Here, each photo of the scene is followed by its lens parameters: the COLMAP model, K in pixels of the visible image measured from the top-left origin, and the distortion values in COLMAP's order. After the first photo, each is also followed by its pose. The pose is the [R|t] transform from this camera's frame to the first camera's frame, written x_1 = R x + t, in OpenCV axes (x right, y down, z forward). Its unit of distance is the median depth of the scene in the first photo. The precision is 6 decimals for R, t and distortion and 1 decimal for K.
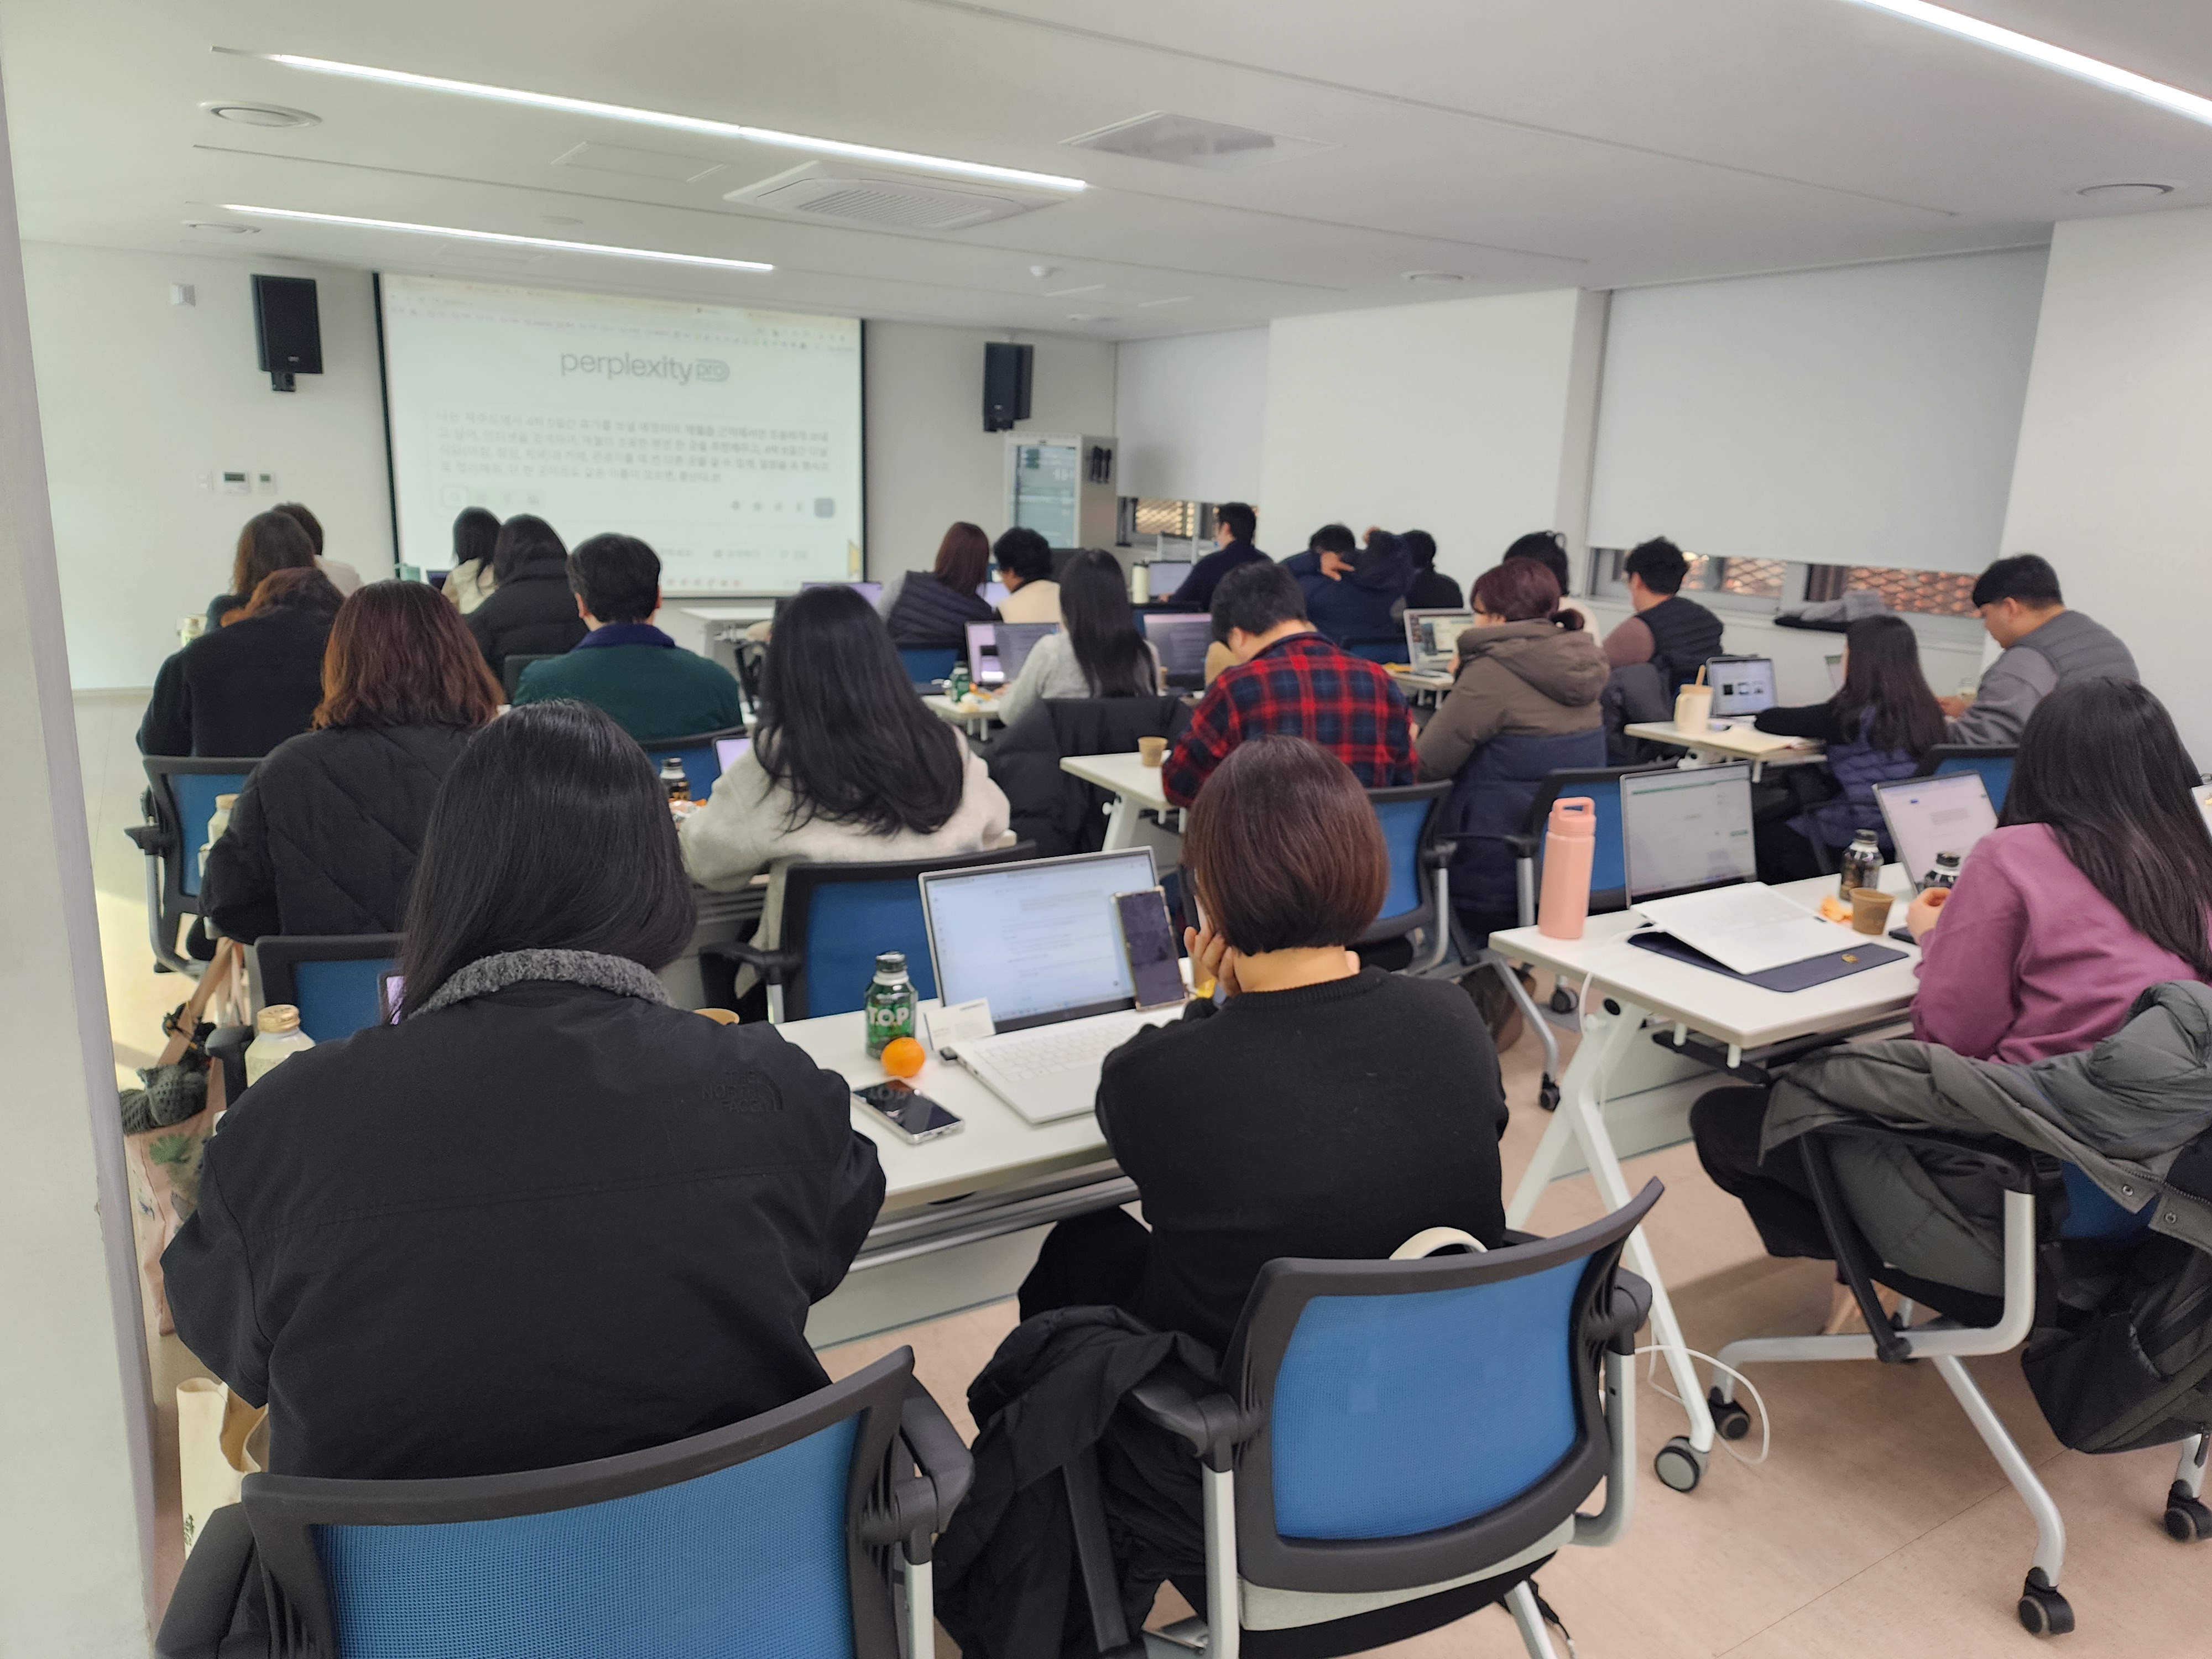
lens RADIAL K [[1475.7, 0, 1106.0], [0, 1475.7, 829.5], [0, 0, 1]] dist [0.077307, -0.063886]
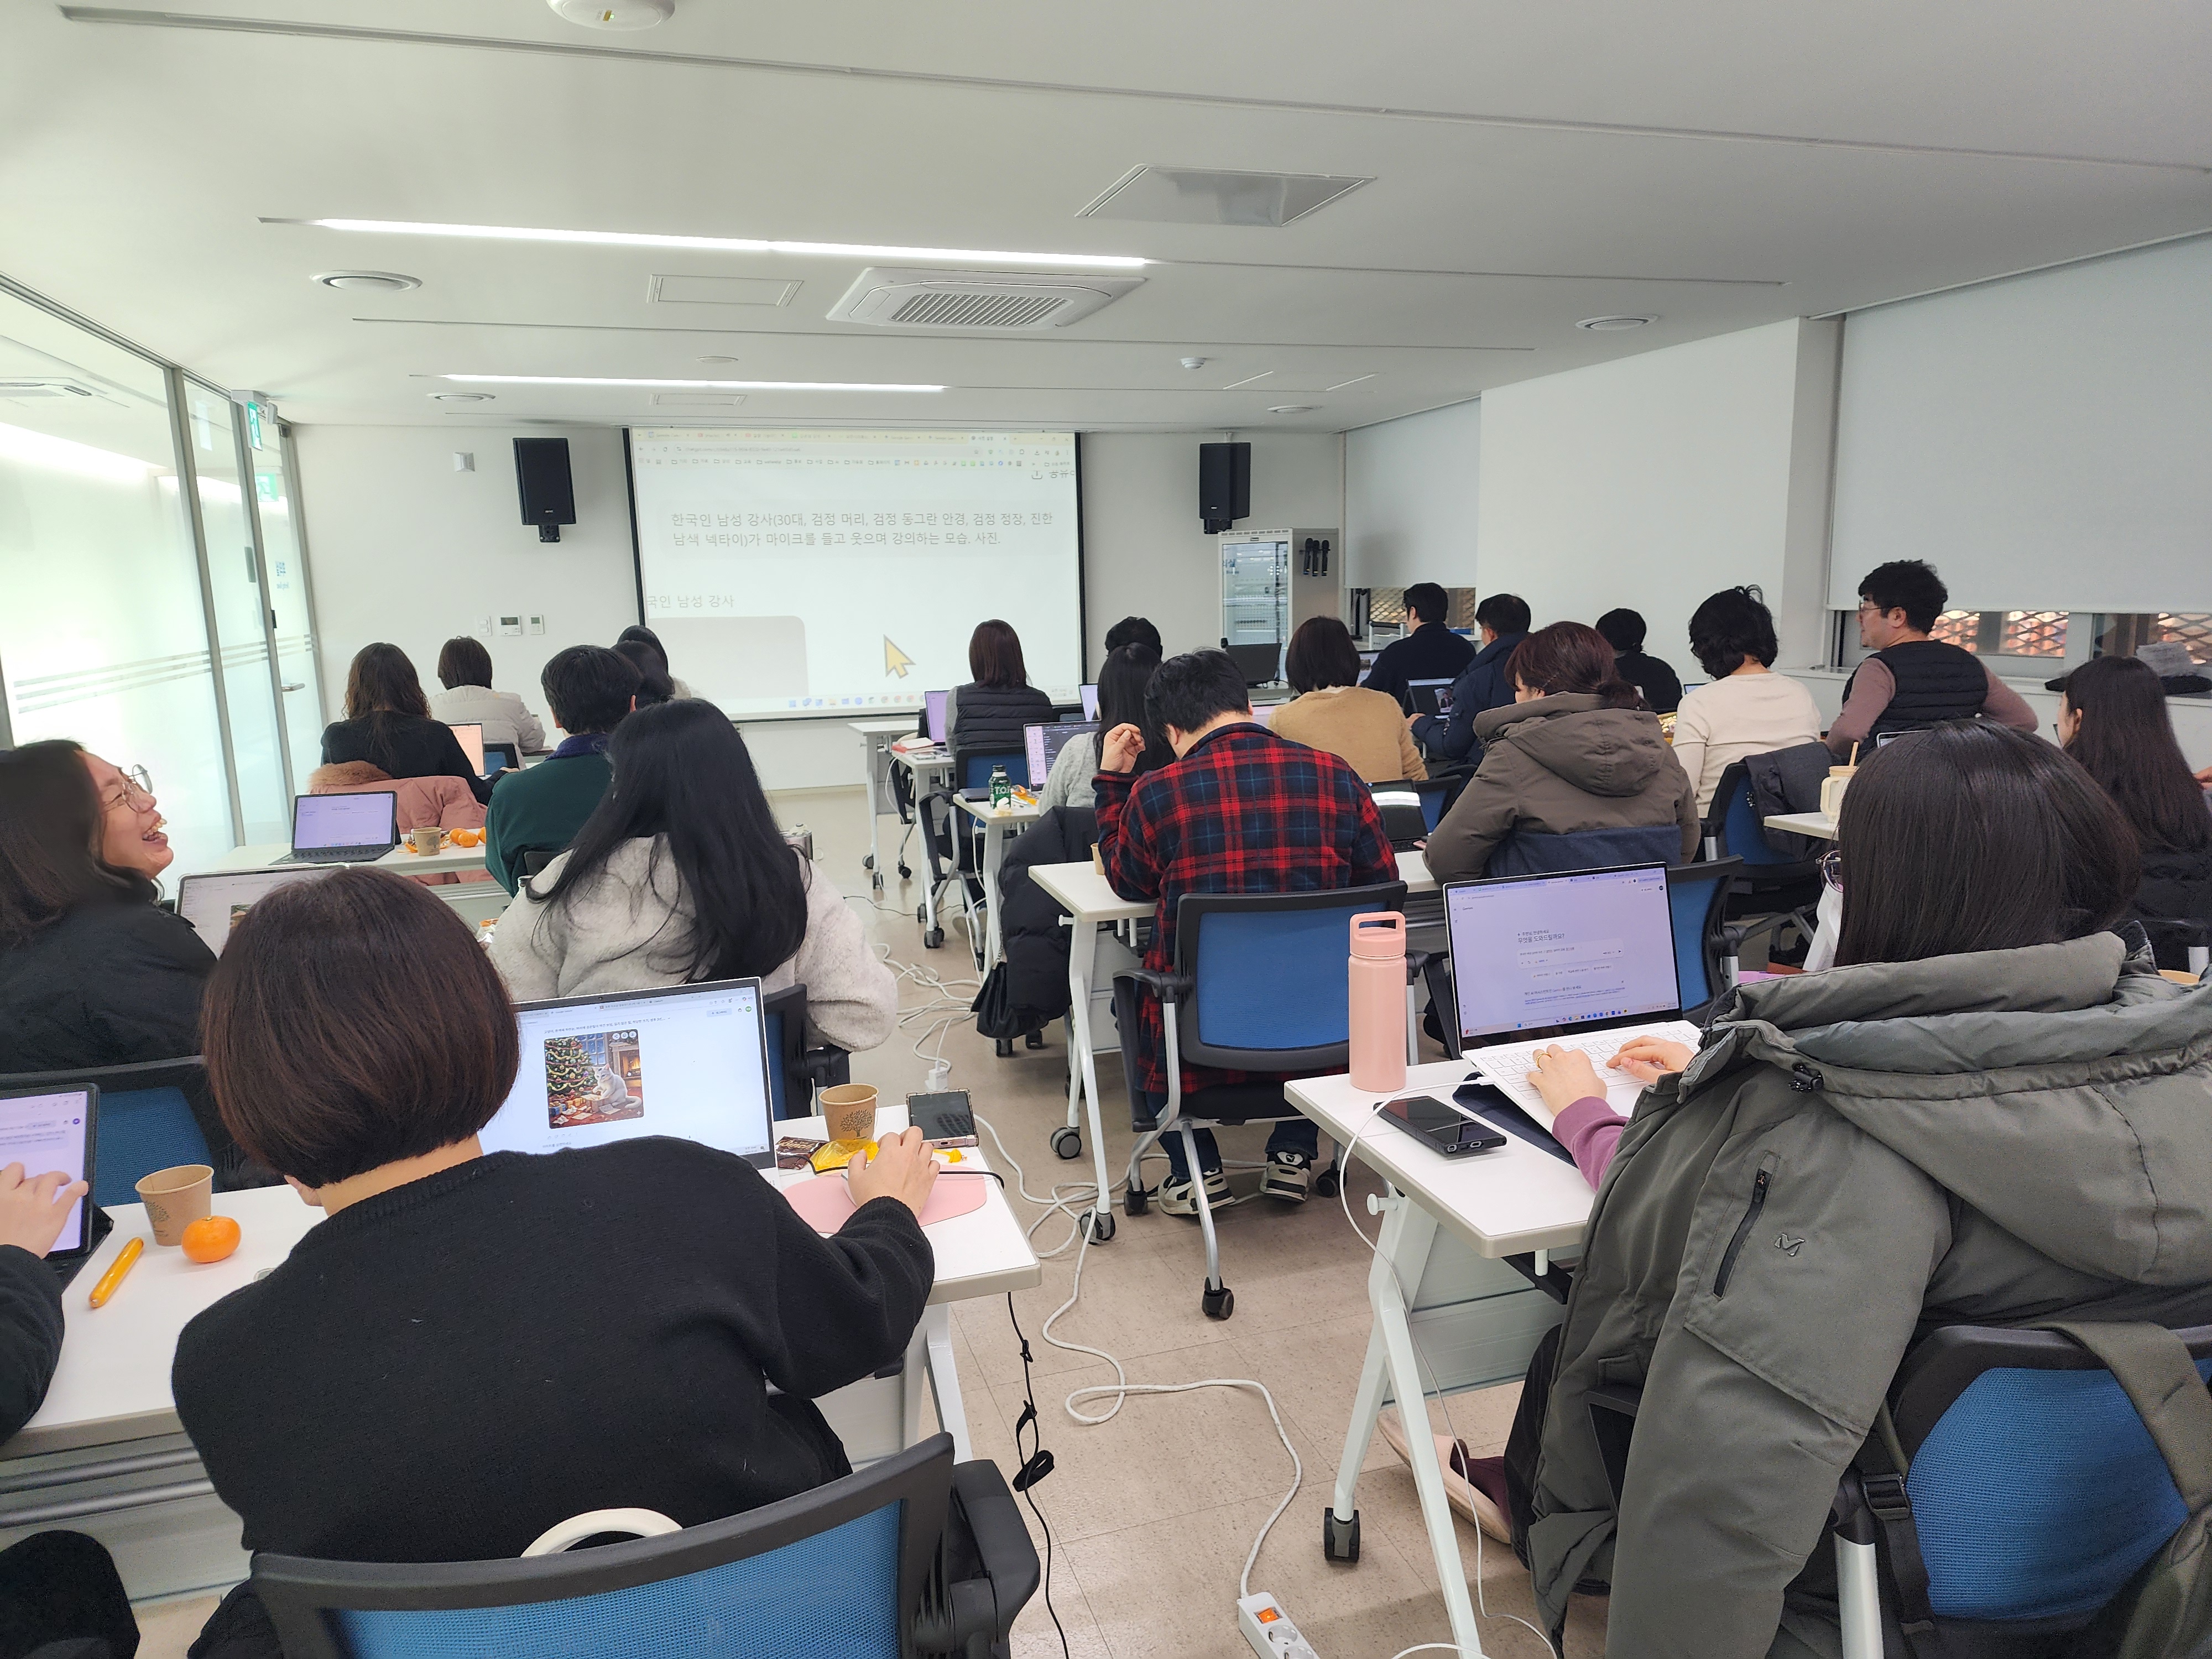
lens RADIAL K [[1446.6, 0, 1103.2], [0, 1446.6, 879.1], [0, 0, 1]] dist [0.099782, -0.072623]
pose [[0.968722, -0.011282, -0.247892, 0.102473], [0.002758, 0.999394, -0.034703, -0.003918], [0.248134, 0.032934, 0.968166, 0.055780]]
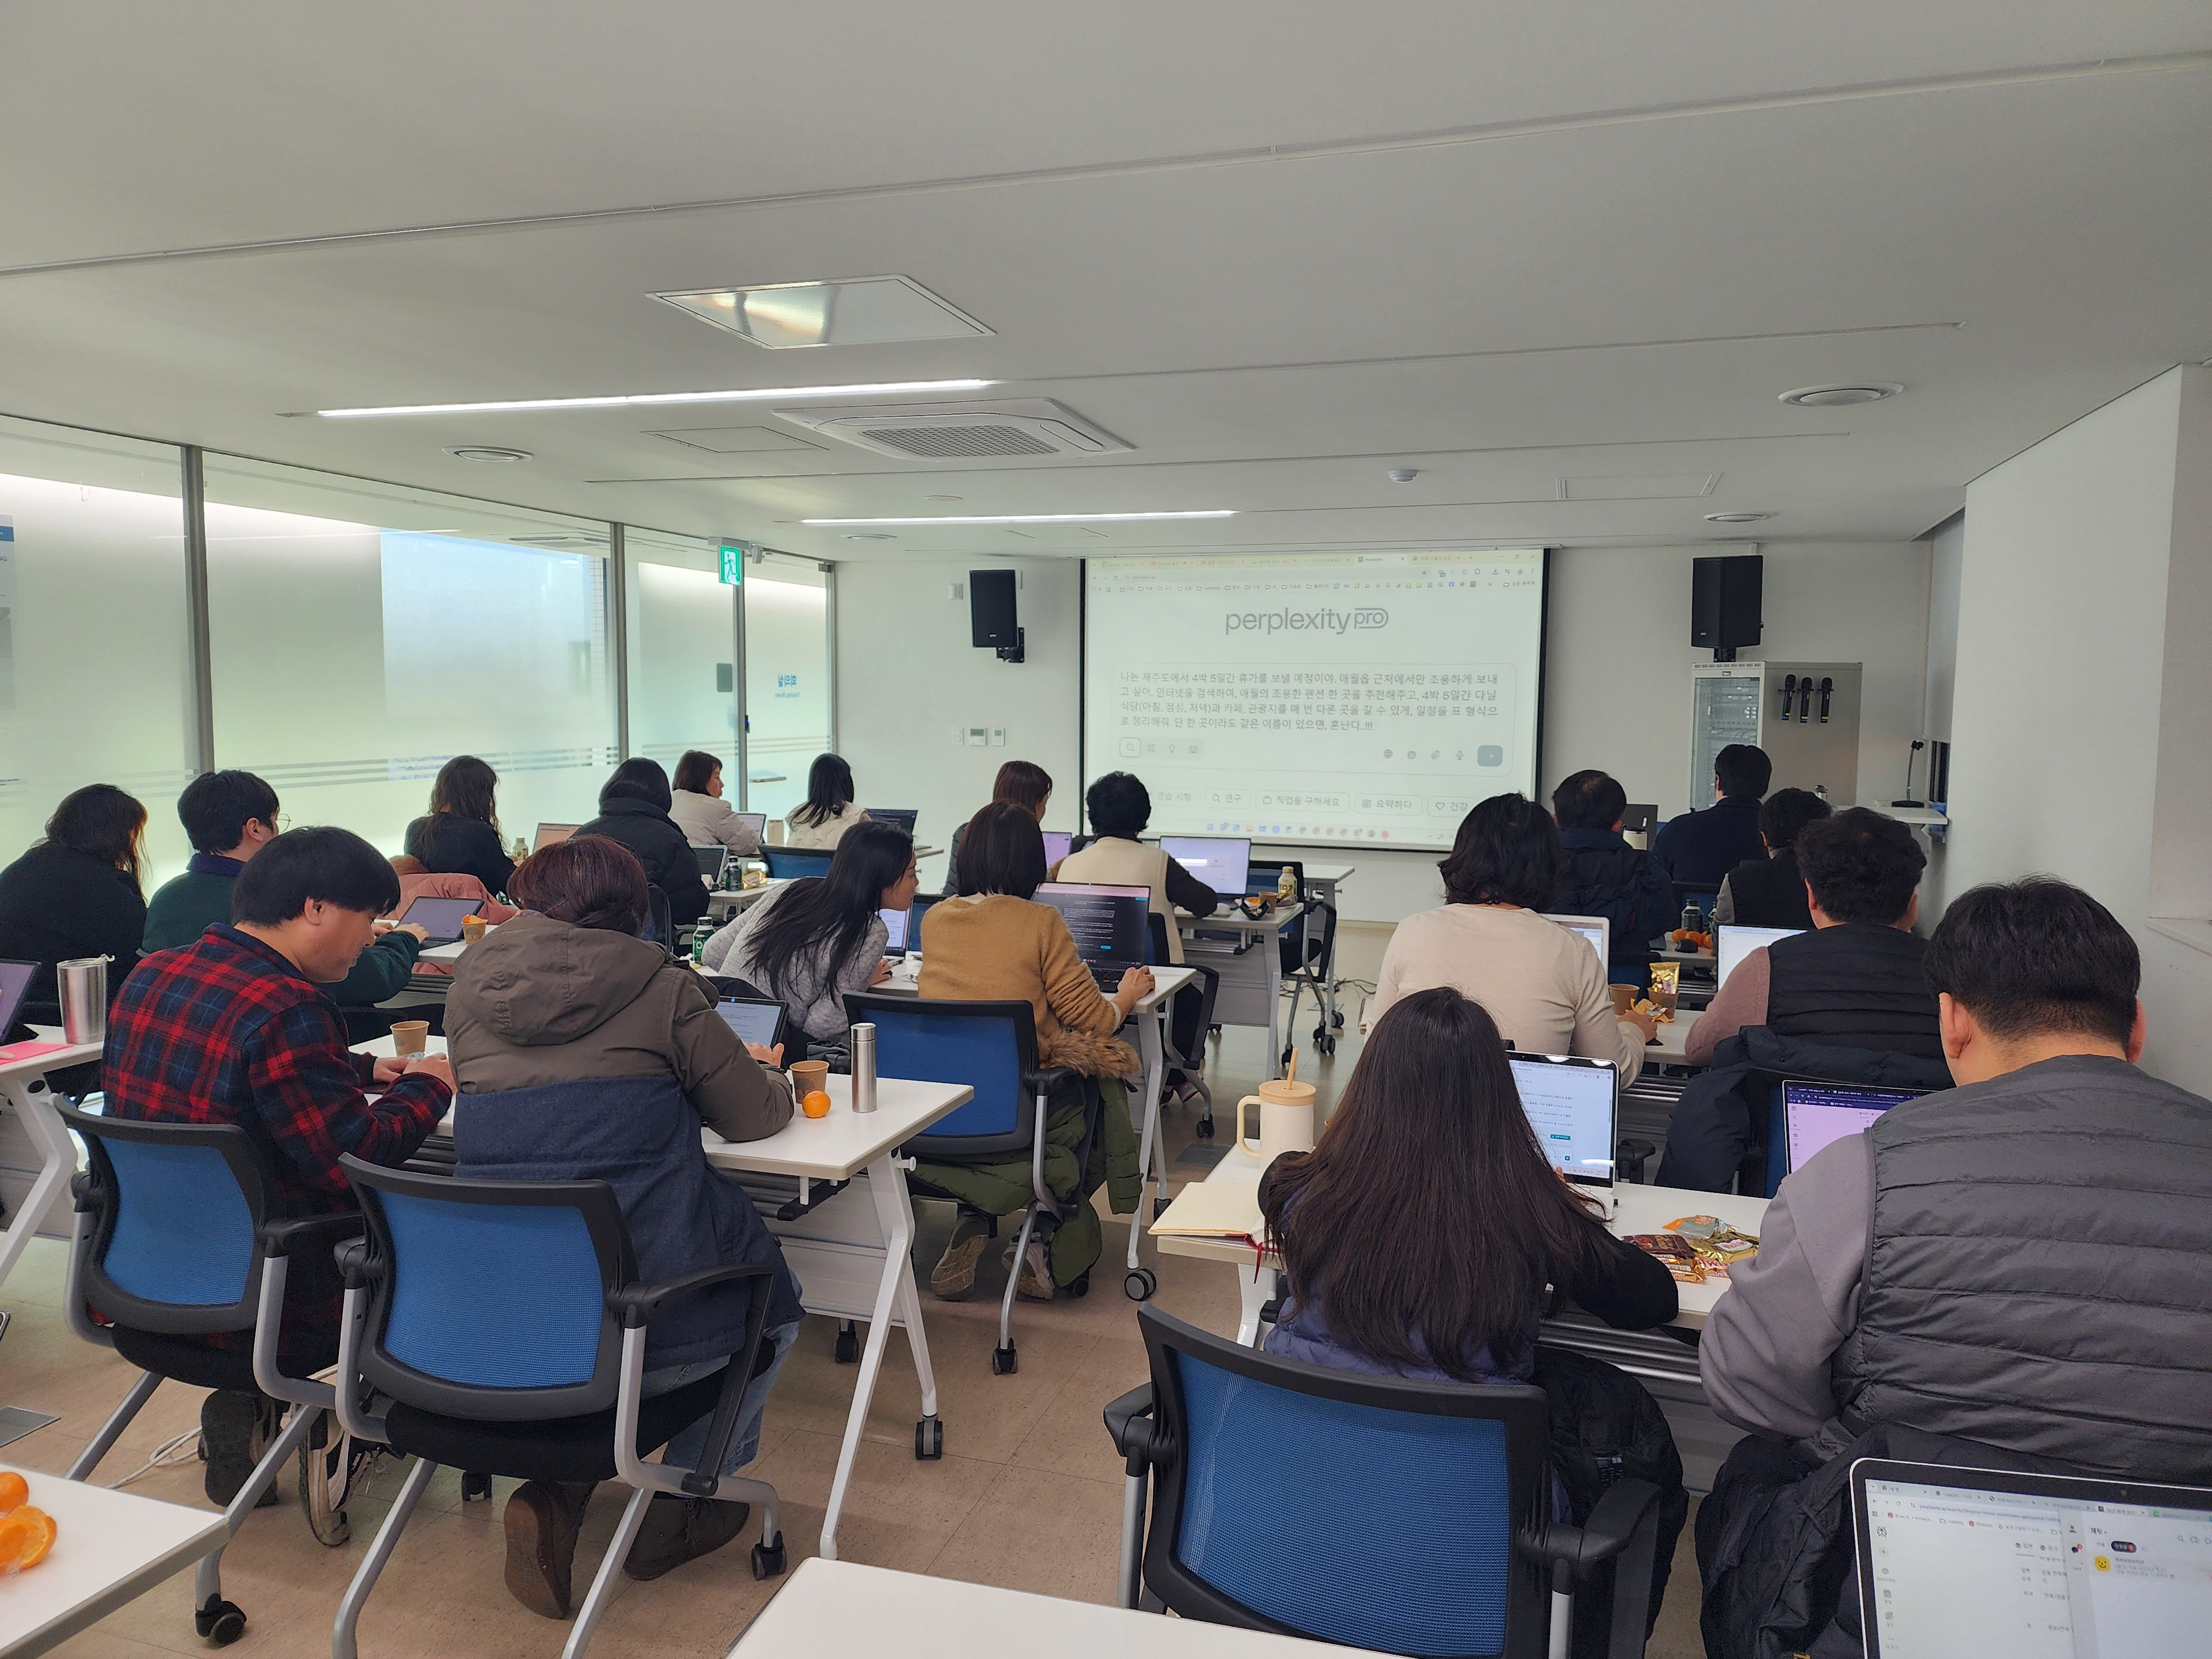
lens RADIAL K [[1446.6, 0, 1103.2], [0, 1446.6, 879.1], [0, 0, 1]] dist [0.099782, -0.072623]
pose [[0.641893, 0.070443, -0.763551, 0.366058], [-0.170449, 0.983966, -0.052513, -0.062583], [0.747609, 0.163855, 0.643608, 0.294752]]
